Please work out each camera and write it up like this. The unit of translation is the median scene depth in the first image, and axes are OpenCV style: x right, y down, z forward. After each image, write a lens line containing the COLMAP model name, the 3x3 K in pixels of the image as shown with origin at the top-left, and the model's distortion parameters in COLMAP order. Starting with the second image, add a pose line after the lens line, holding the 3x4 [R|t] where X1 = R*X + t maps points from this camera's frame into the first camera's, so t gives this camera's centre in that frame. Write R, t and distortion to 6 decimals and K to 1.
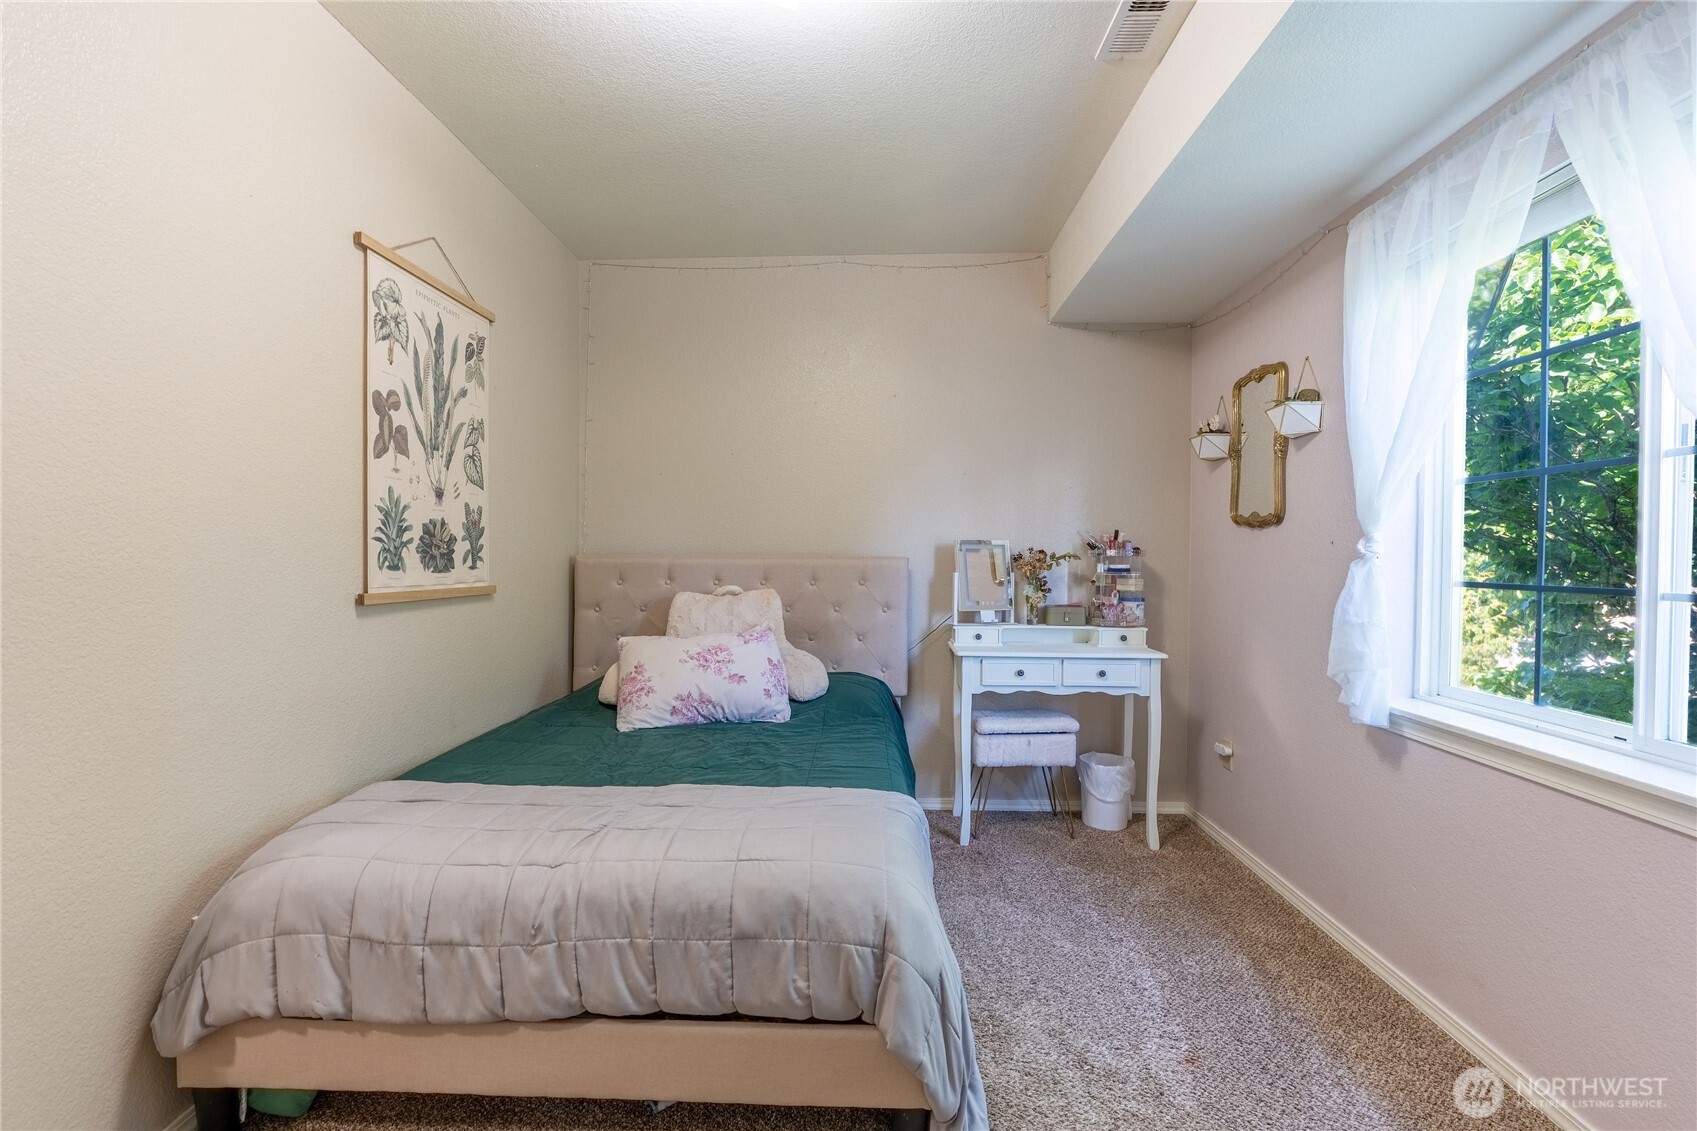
lens RADIAL K [[760.8, 0, 845.3], [0, 760.8, 562.3], [0, 0, 1]] dist [-0.007086, -0.000015]
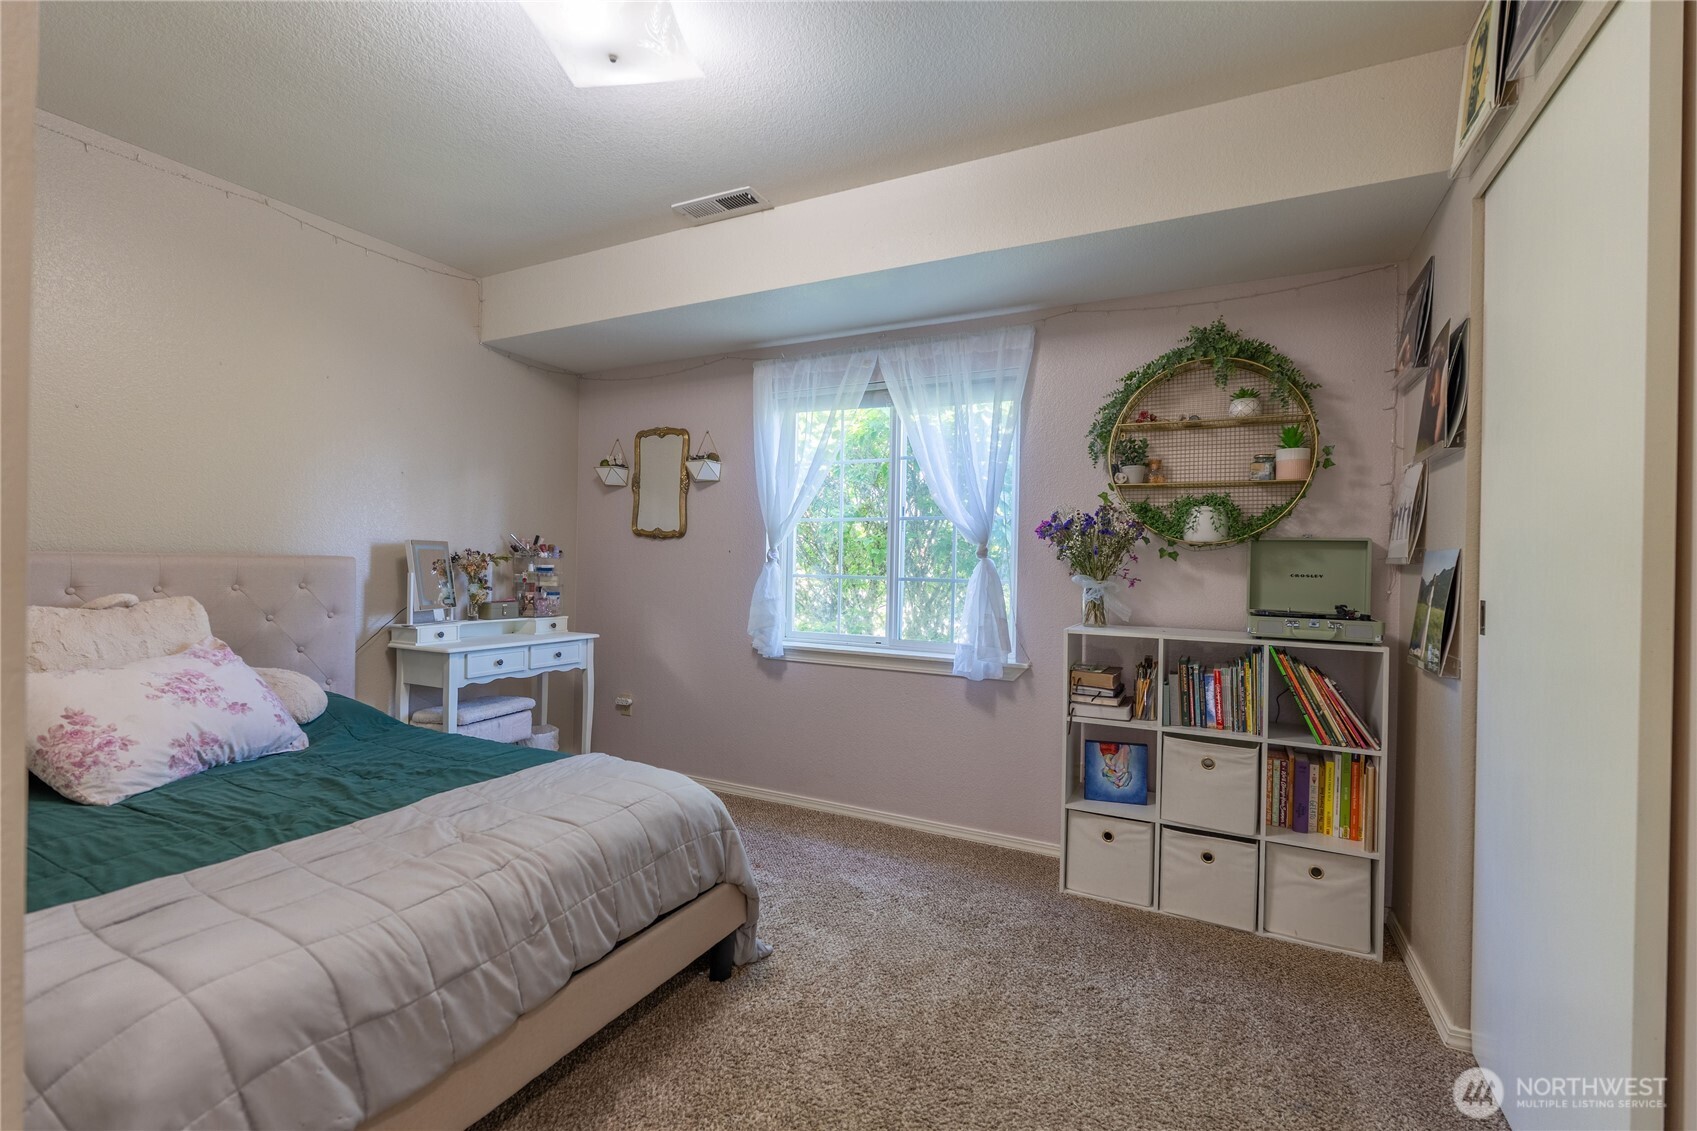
lens RADIAL K [[738.8, 0, 846.0], [0, 738.8, 560.3], [0, 0, 1]] dist [-0.008077, 0.000099]
pose [[0.421372, 0.004445, 0.906877, -0.537057], [-0.004503, 0.999986, -0.002809, -0.002834], [-0.906877, -0.002900, 0.421386, 0.088334]]
